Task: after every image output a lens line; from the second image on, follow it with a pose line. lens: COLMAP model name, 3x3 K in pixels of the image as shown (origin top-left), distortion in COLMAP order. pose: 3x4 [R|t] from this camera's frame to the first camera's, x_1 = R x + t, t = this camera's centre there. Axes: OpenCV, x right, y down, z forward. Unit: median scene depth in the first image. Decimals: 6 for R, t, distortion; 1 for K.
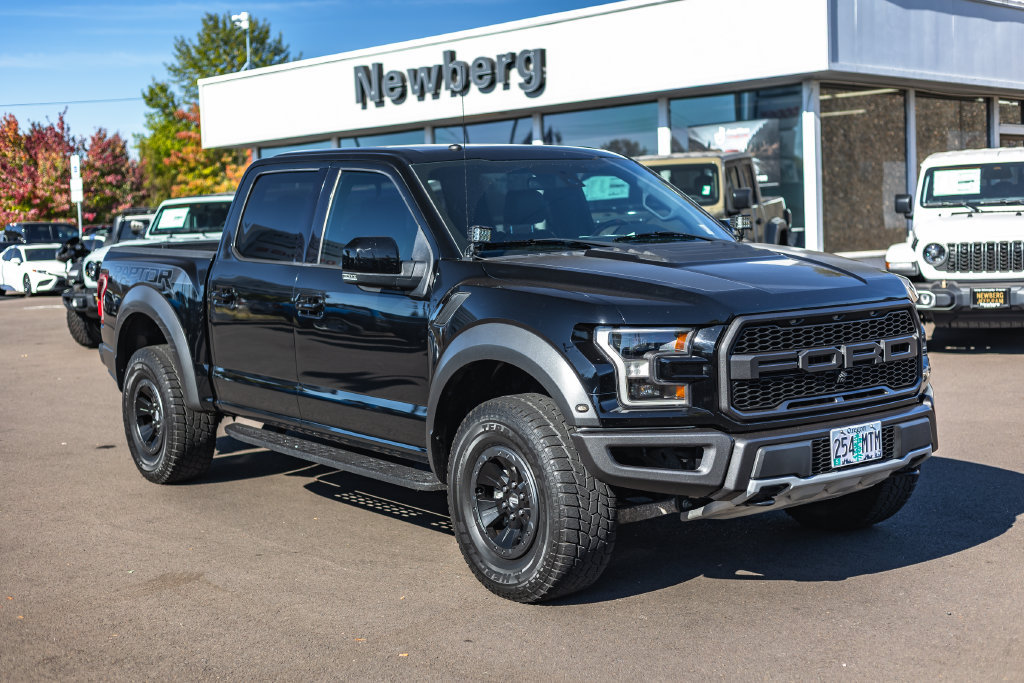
lens RADIAL K [[1463.2, 0, 512.5], [0, 1463.2, 352.1], [0, 0, 1]] dist [0.016473, 0.000000]
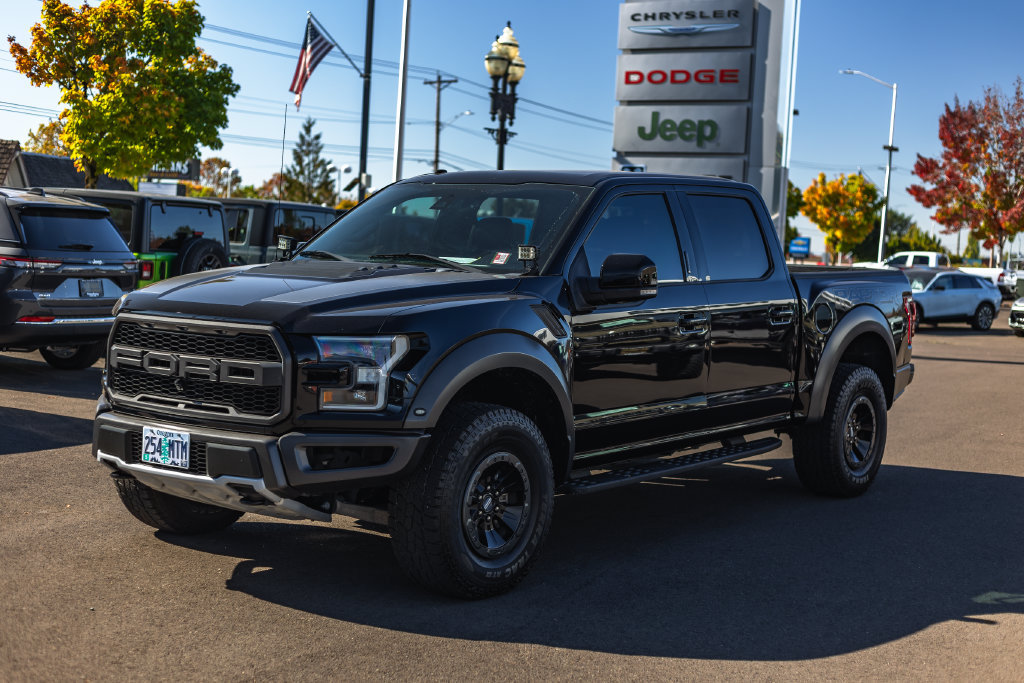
lens RADIAL K [[1463.2, 0, 506.7], [0, 1463.2, 341.3], [0, 0, 1]] dist [0.016473, 0.000000]
pose [[0.281895, 0.099513, -0.954271, 0.868444], [-0.151118, 0.986797, 0.058264, -0.074293], [0.947469, 0.127783, 0.293211, 0.607873]]
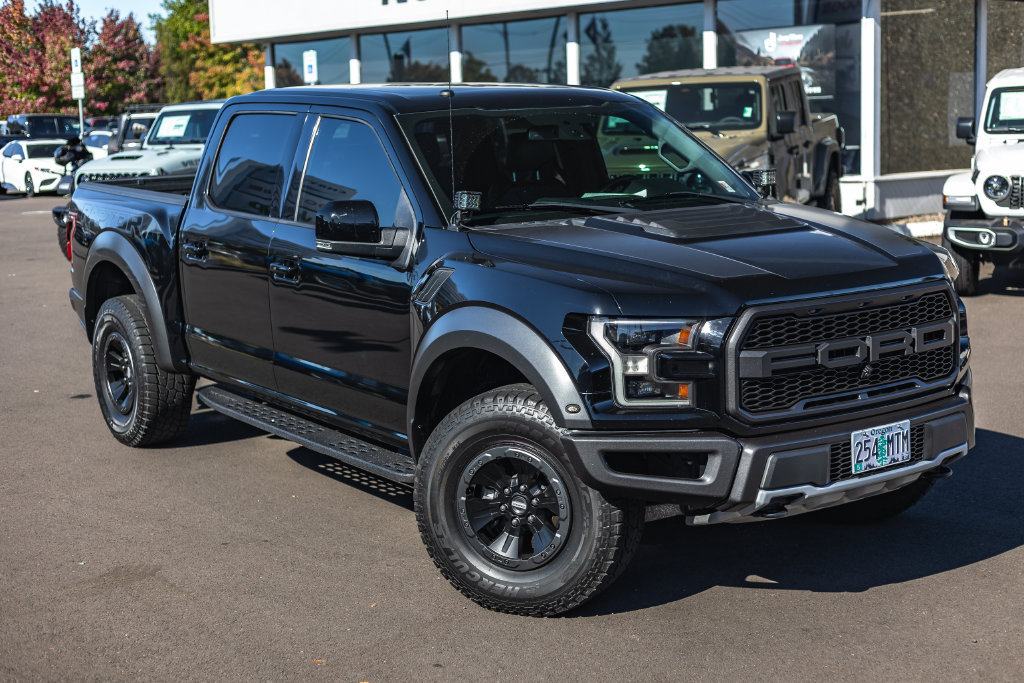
lens RADIAL K [[1561.0, 0, 537.7], [0, 1561.0, 340.8], [0, 0, 1]] dist [0.011368, 0.000000]
pose [[0.999832, 0.013562, -0.012346, 0.024256], [-0.012824, 0.998236, 0.057962, -0.036160], [0.013110, -0.057794, 0.998242, 0.033381]]
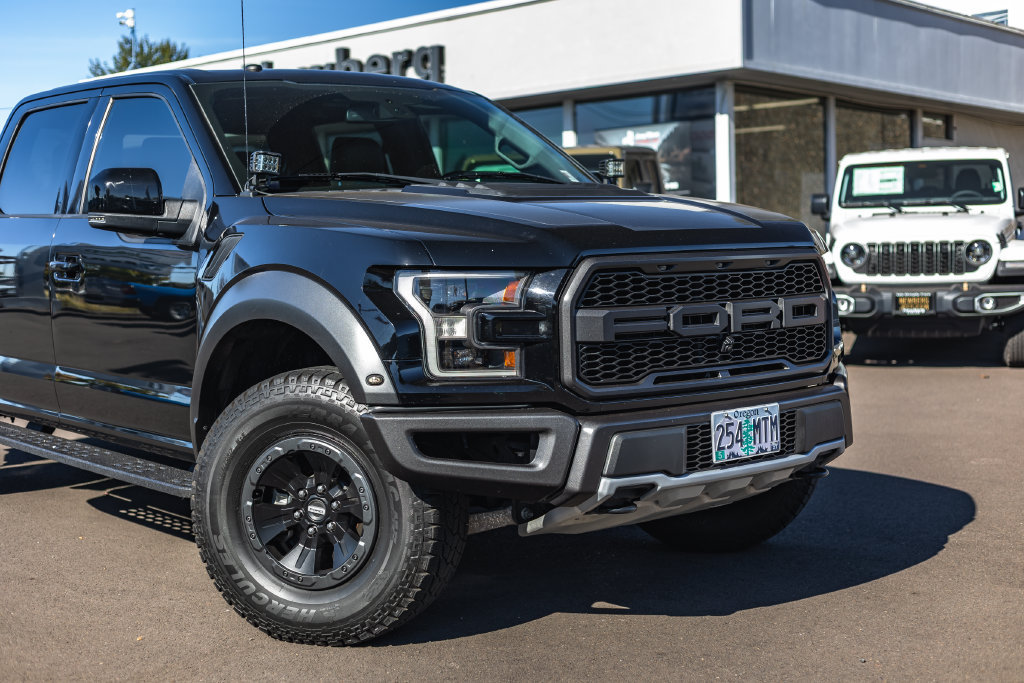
lens RADIAL K [[1463.2, 0, 516.4], [0, 1463.2, 348.5], [0, 0, 1]] dist [0.016473, 0.000000]
pose [[0.998581, 0.011345, 0.052029, 0.051457], [-0.009846, 0.999532, -0.028969, 0.028158], [-0.052333, 0.028416, 0.998225, 0.168757]]
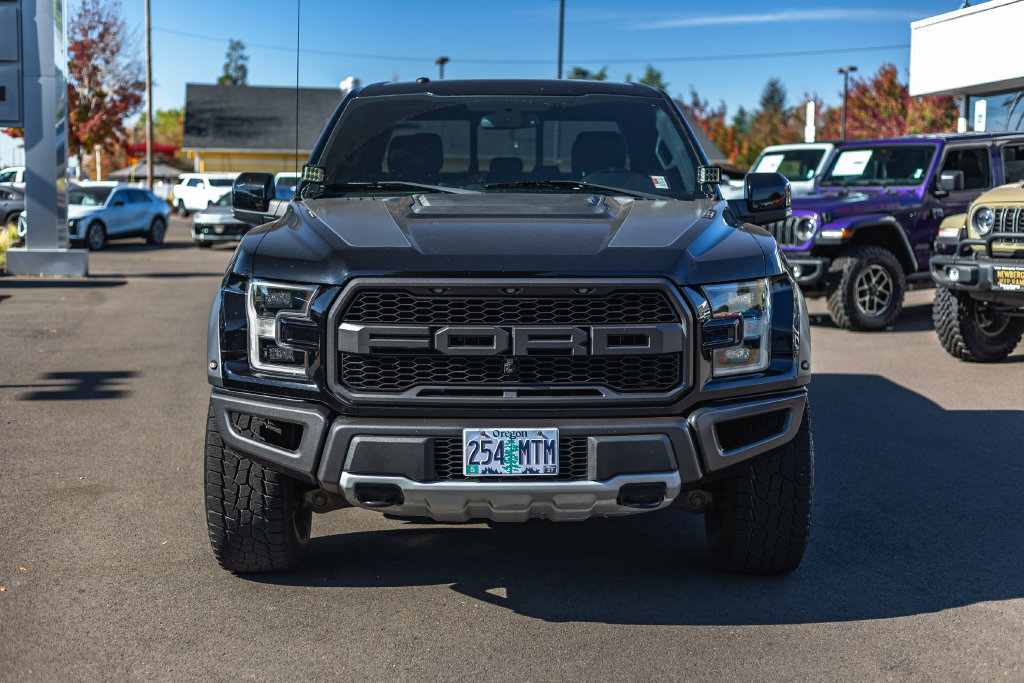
lens RADIAL K [[1463.2, 0, 503.9], [0, 1463.2, 340.4], [0, 0, 1]] dist [0.016473, 0.000000]
pose [[0.802803, 0.107081, -0.586550, 0.458151], [-0.092829, 0.994192, 0.054447, -0.026525], [0.588974, 0.010739, 0.808081, 0.239178]]
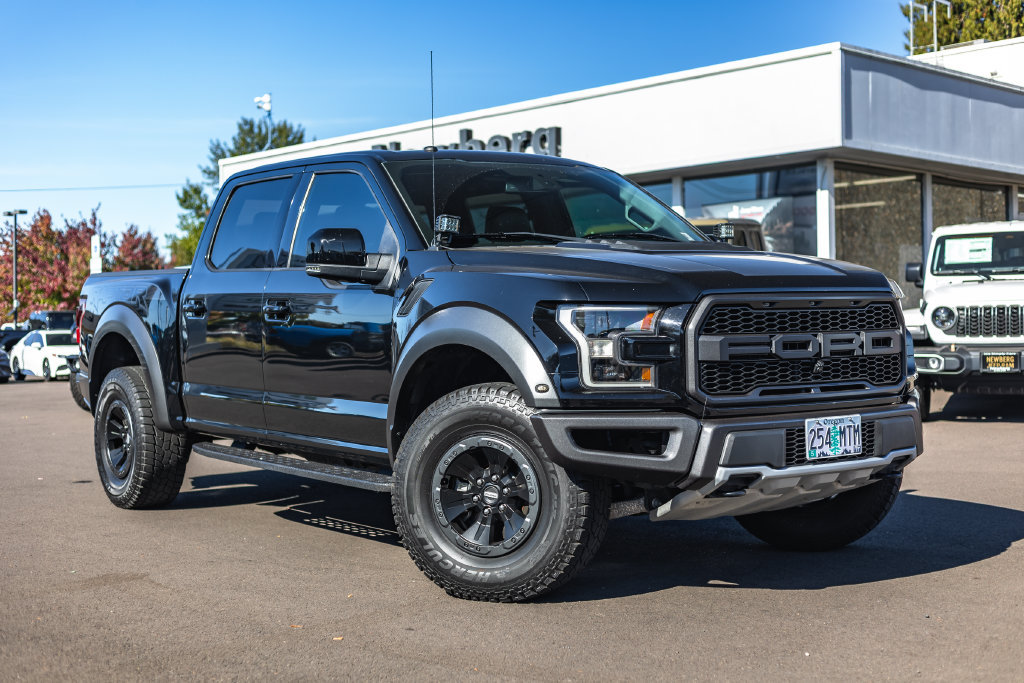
lens RADIAL K [[1463.2, 0, 520.4], [0, 1463.2, 345.5], [0, 0, 1]] dist [0.016473, 0.000000]
pose [[0.999661, 0.020973, -0.015413, 0.030802], [-0.022171, 0.996369, -0.082199, 0.057216], [0.013633, 0.082513, 0.996497, 0.034270]]
